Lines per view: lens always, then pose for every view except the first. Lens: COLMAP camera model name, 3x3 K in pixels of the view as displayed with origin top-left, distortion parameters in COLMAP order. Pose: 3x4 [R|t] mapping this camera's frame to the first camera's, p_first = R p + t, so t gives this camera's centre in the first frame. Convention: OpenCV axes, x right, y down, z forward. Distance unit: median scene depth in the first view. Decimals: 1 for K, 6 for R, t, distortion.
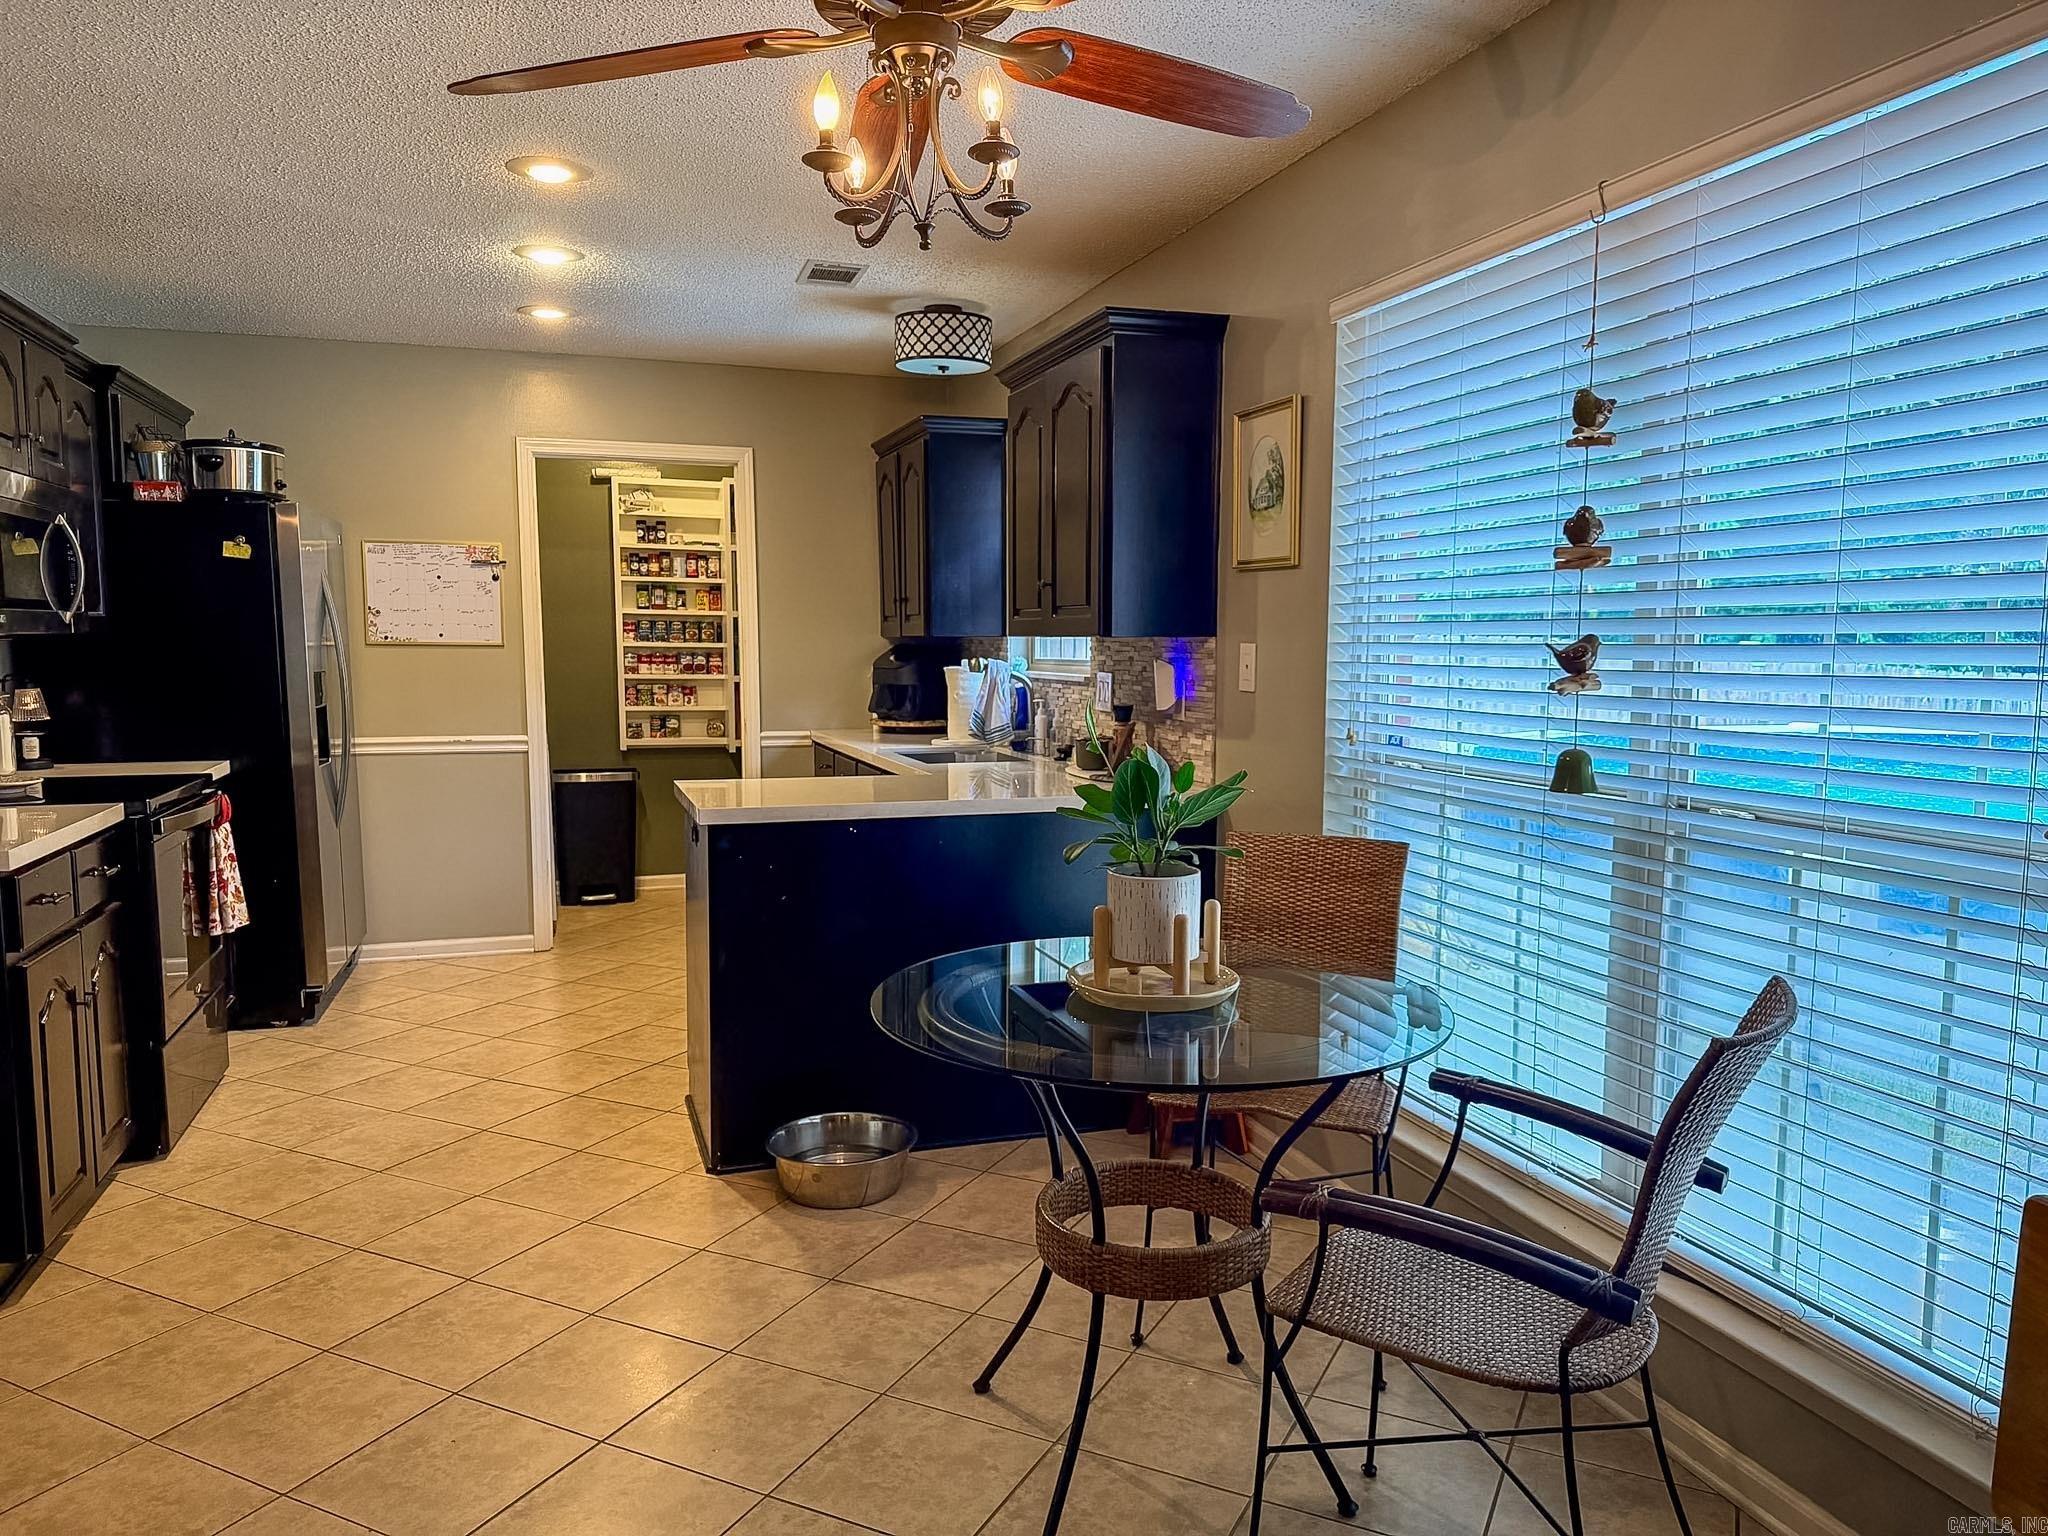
lens RADIAL K [[1458.2, 0, 1025.3], [0, 1458.2, 772.7], [0, 0, 1]] dist [0.008543, 0.000827]
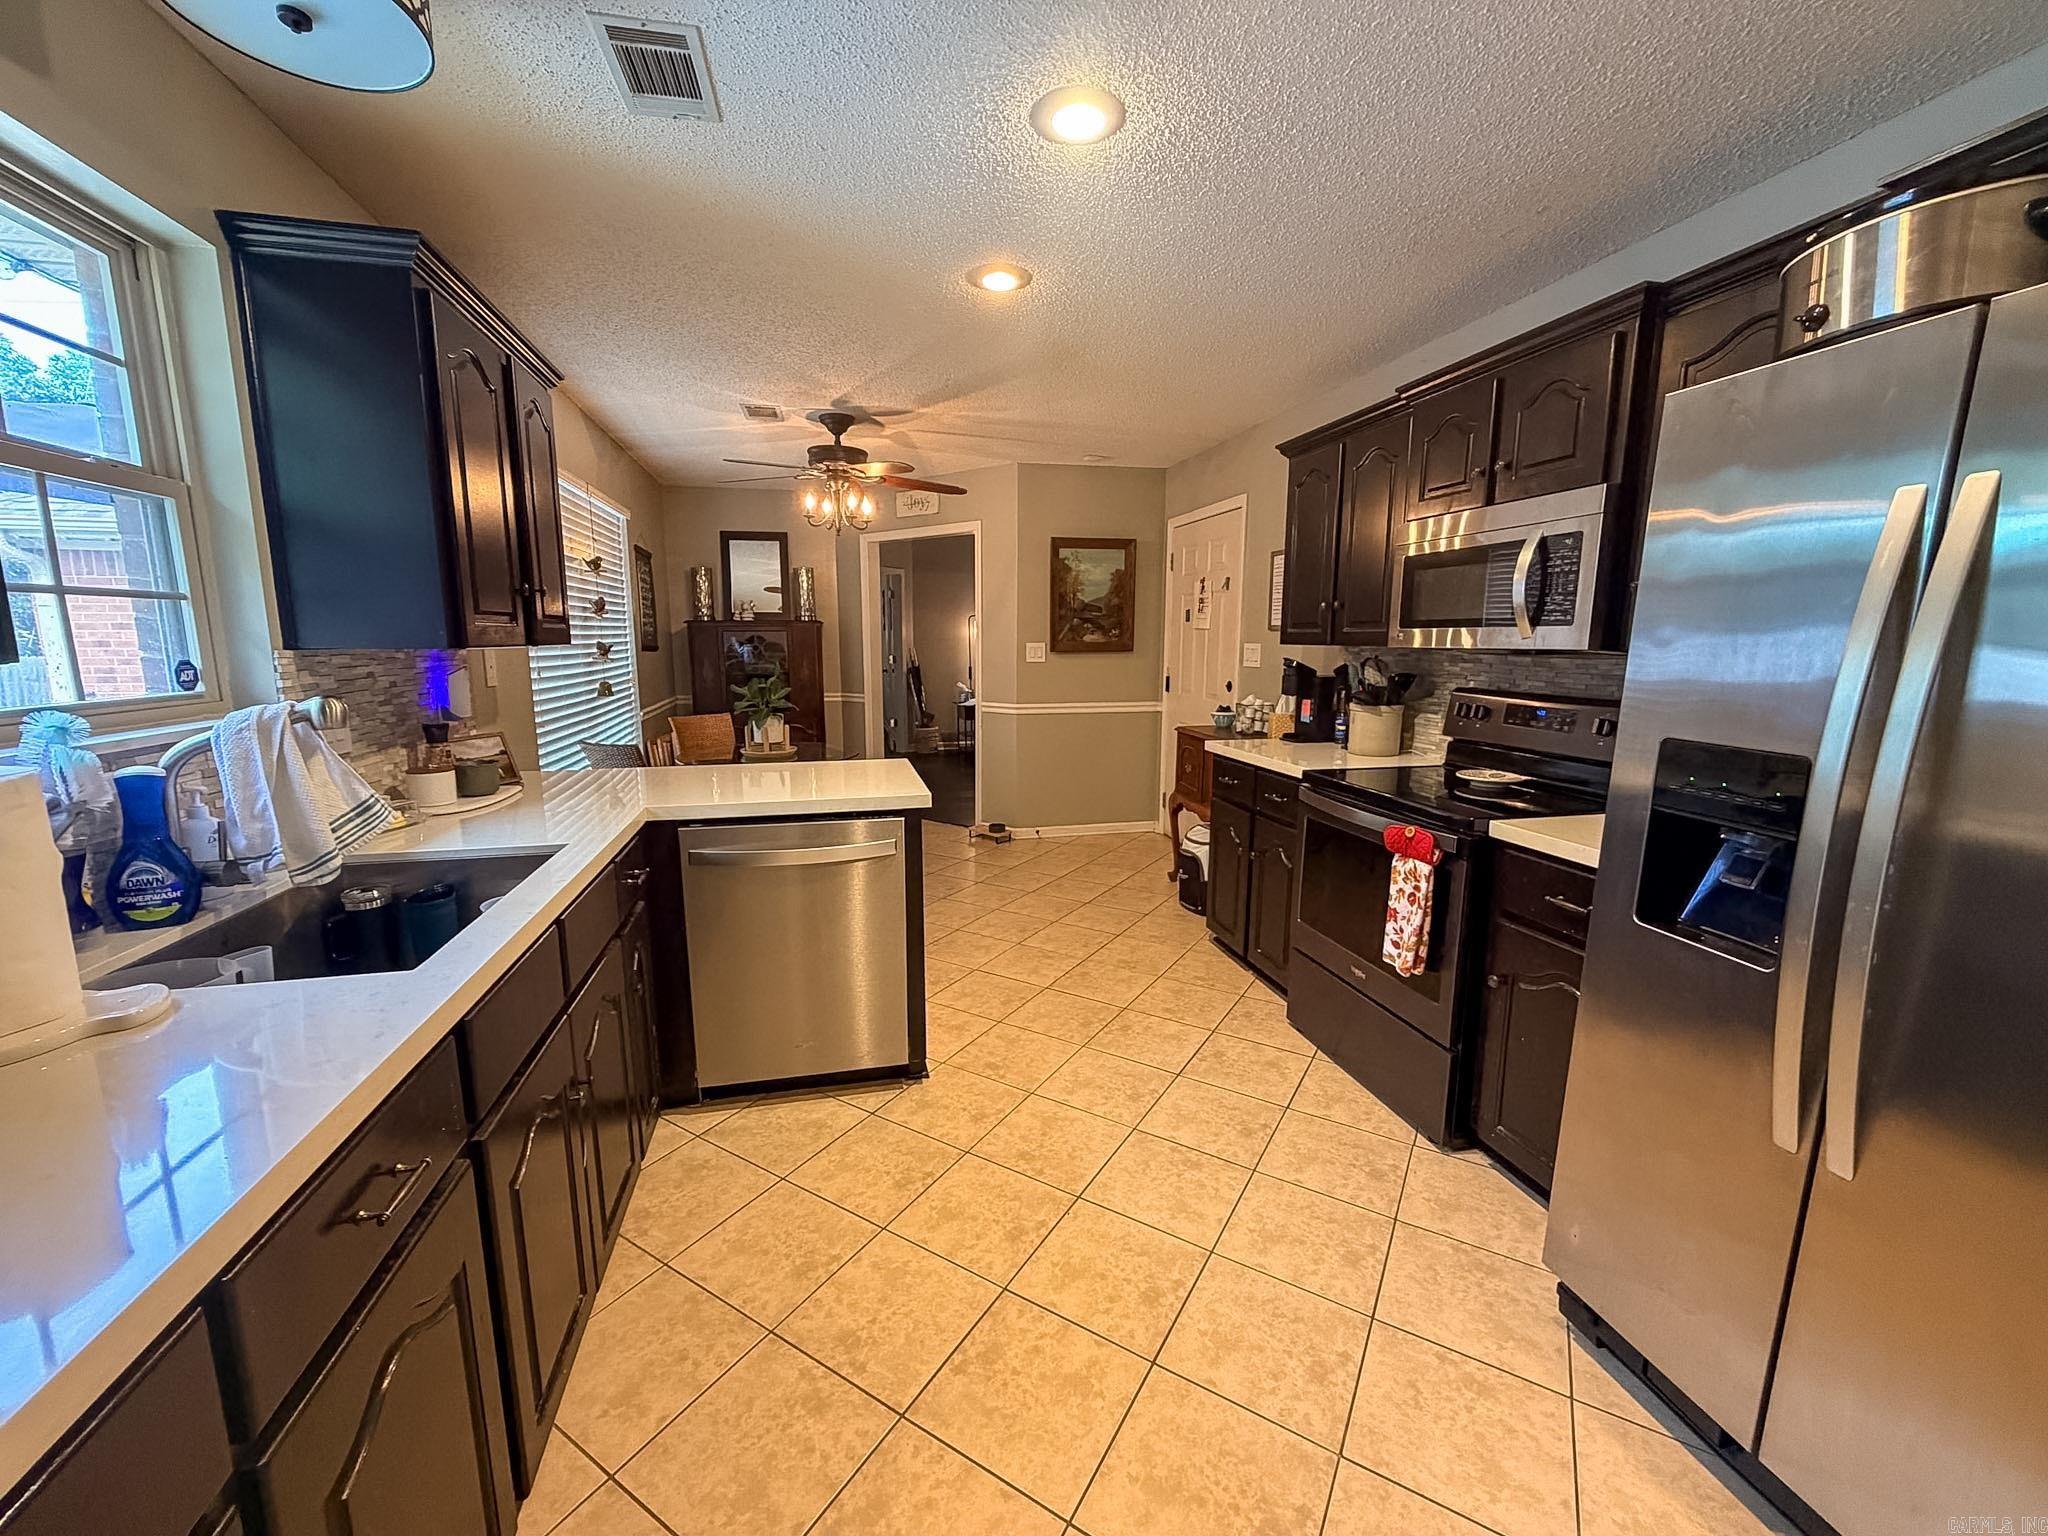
lens RADIAL K [[818.3, 0, 1021.2], [0, 818.3, 775.6], [0, 0, 1]] dist [-0.000205, -0.000032]
pose [[-0.995823, -0.016405, 0.089821, -0.393894], [0.007137, 0.966732, 0.255692, -0.164115], [-0.091027, 0.255265, -0.962577, 1.693807]]
